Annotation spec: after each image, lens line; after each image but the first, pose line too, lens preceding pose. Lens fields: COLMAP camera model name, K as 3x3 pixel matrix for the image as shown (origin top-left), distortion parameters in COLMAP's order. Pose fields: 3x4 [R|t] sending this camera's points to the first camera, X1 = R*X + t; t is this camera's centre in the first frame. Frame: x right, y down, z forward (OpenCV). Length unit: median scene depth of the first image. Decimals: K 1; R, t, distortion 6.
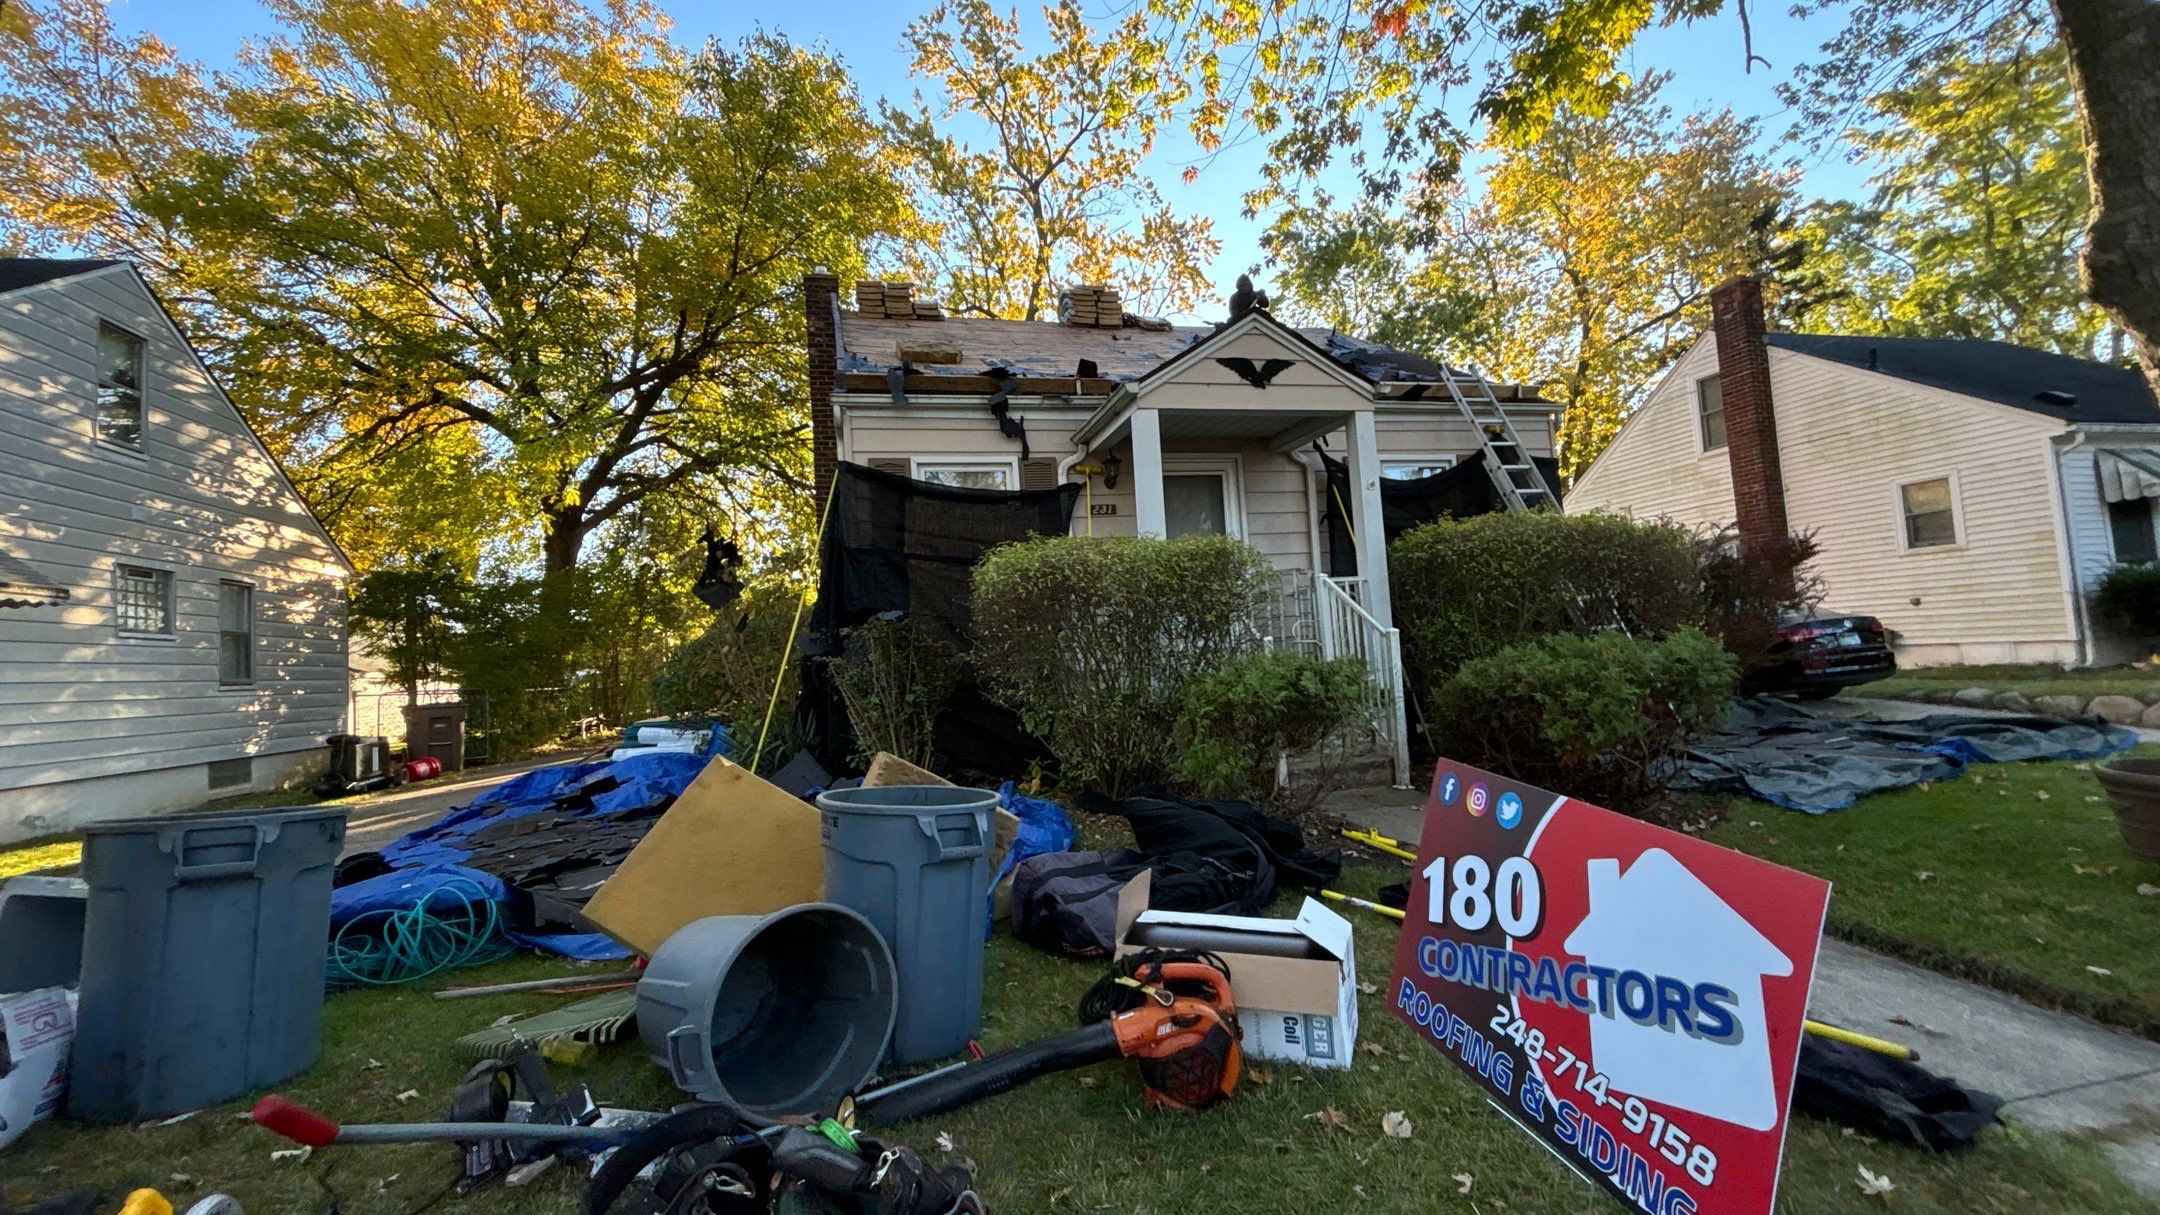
lens RADIAL K [[838.4, 0, 1086.8], [0, 838.4, 597.9], [0, 0, 1]] dist [-0.004548, -0.000201]
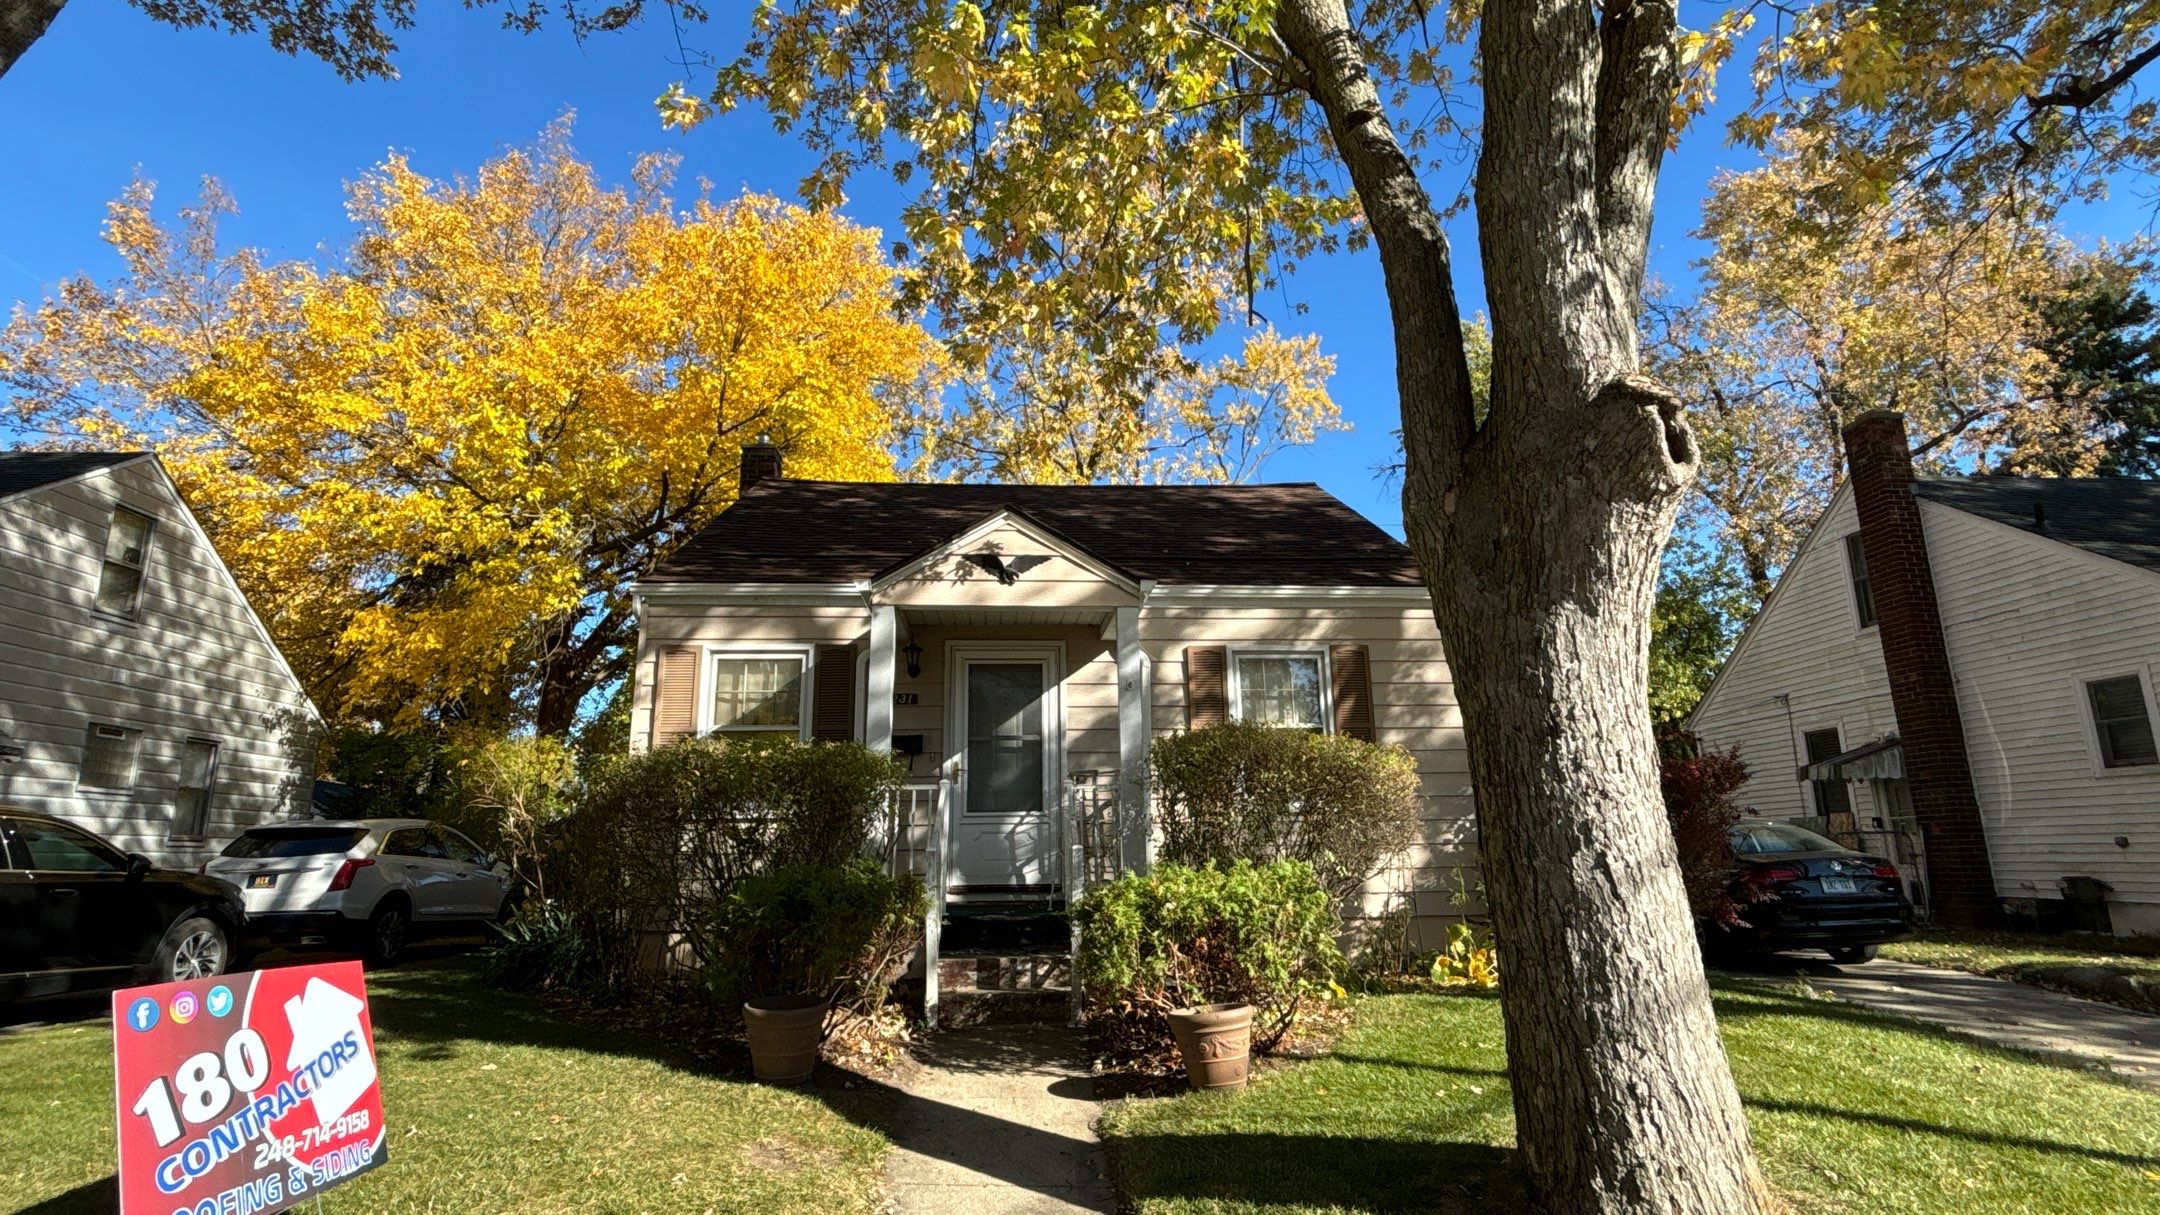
lens RADIAL K [[1028.8, 0, 1084.8], [0, 1028.8, 602.6], [0, 0, 1]] dist [0.001143, -0.000157]
pose [[0.982376, 0.011655, -0.186551, 0.302803], [-0.041706, 0.986560, -0.157987, -0.024767], [0.182203, 0.162983, 0.969659, -0.083874]]
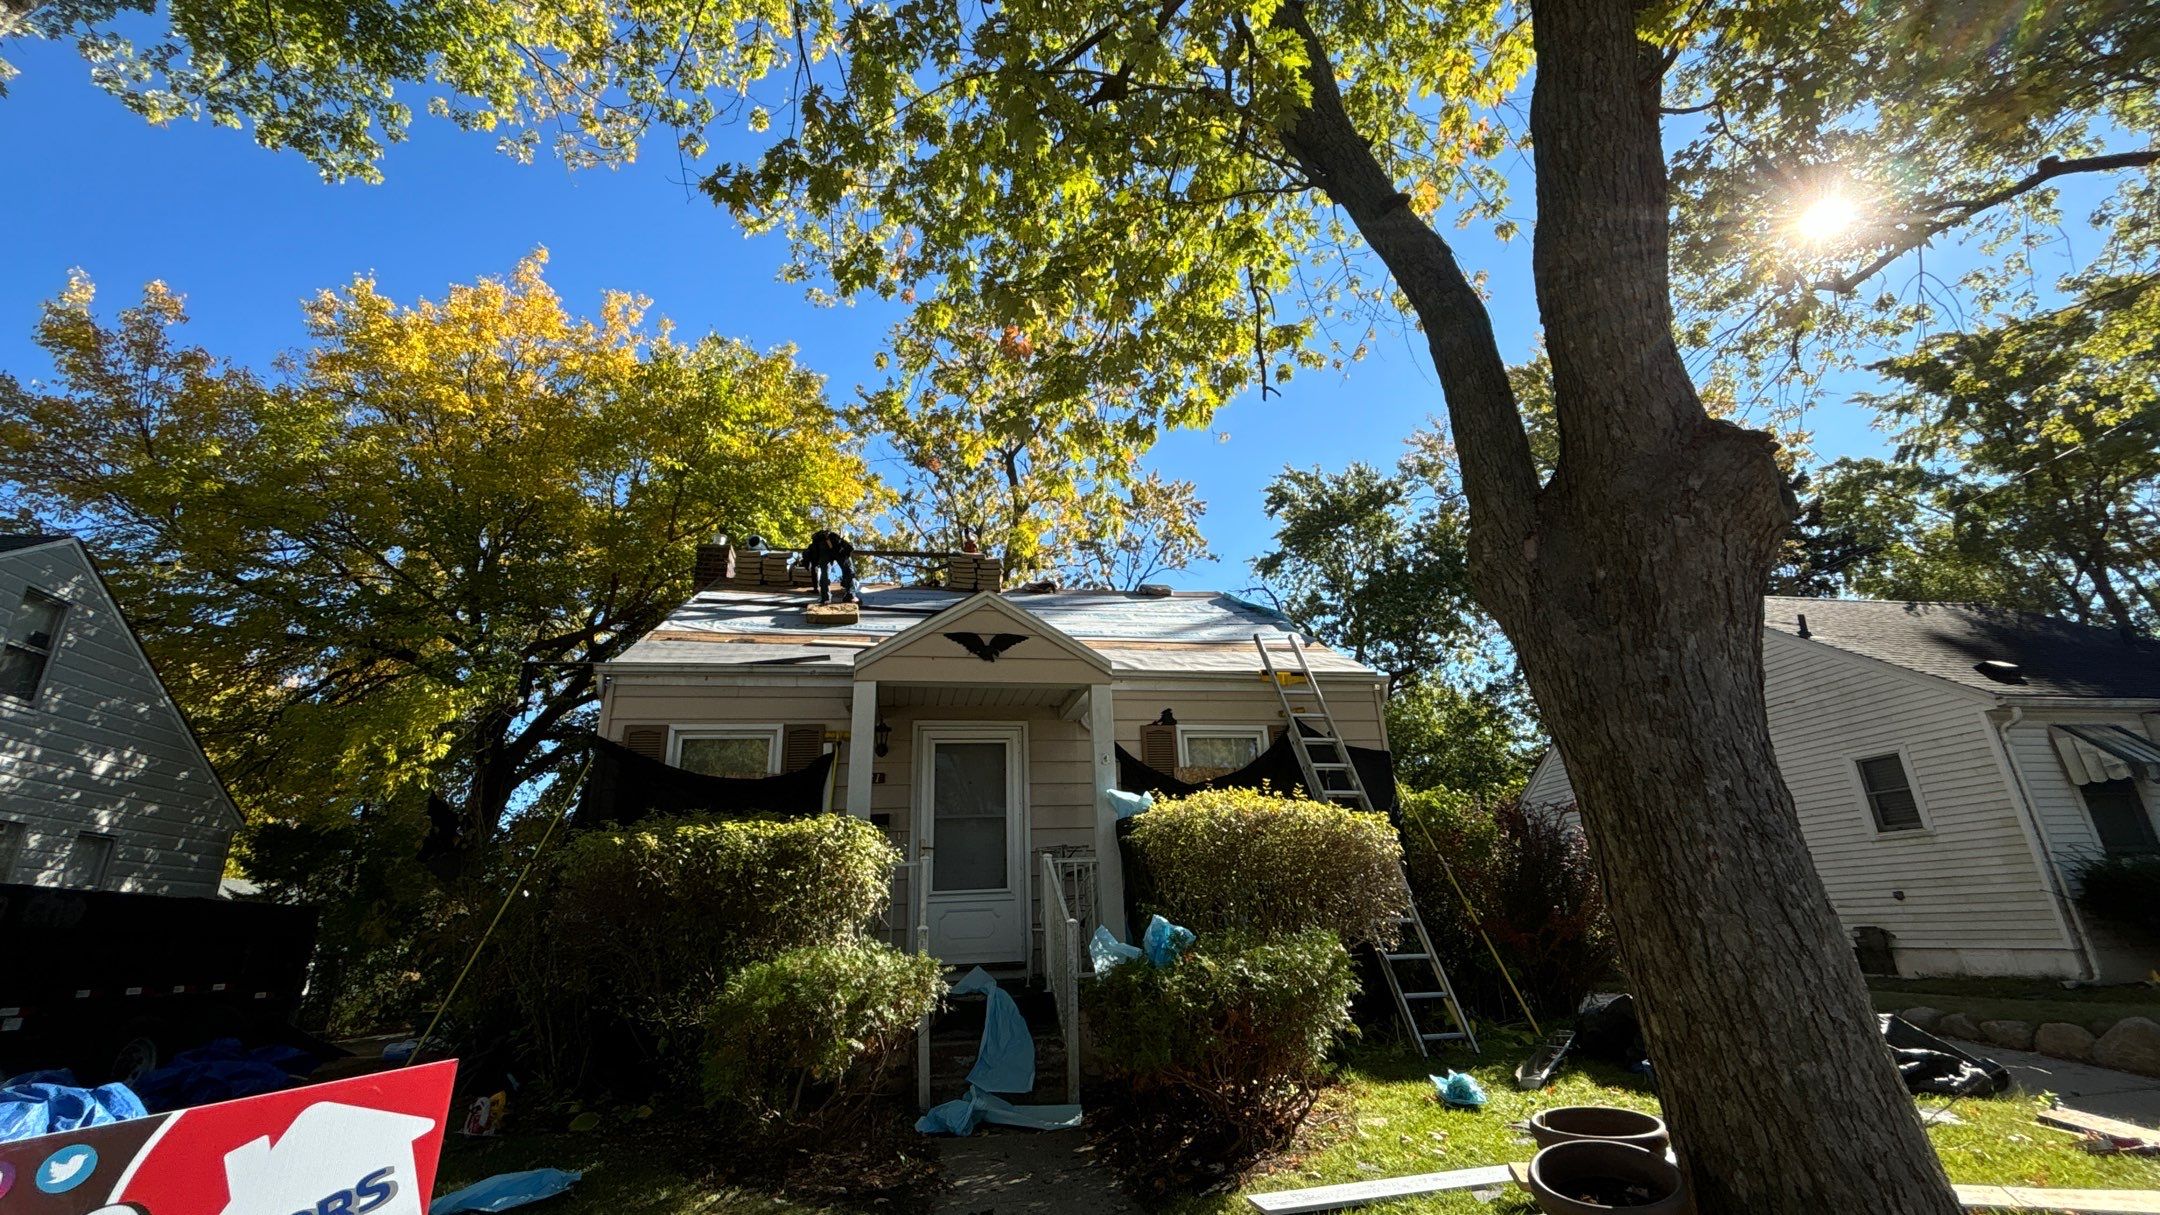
lens RADIAL K [[877.1, 0, 1074.4], [0, 877.1, 607.6], [0, 0, 1]] dist [0.001662, -0.000458]
pose [[0.997501, 0.004913, -0.070480, 0.225275], [-0.024098, 0.961415, -0.274046, -0.013597], [0.066414, 0.275059, 0.959131, -0.020867]]
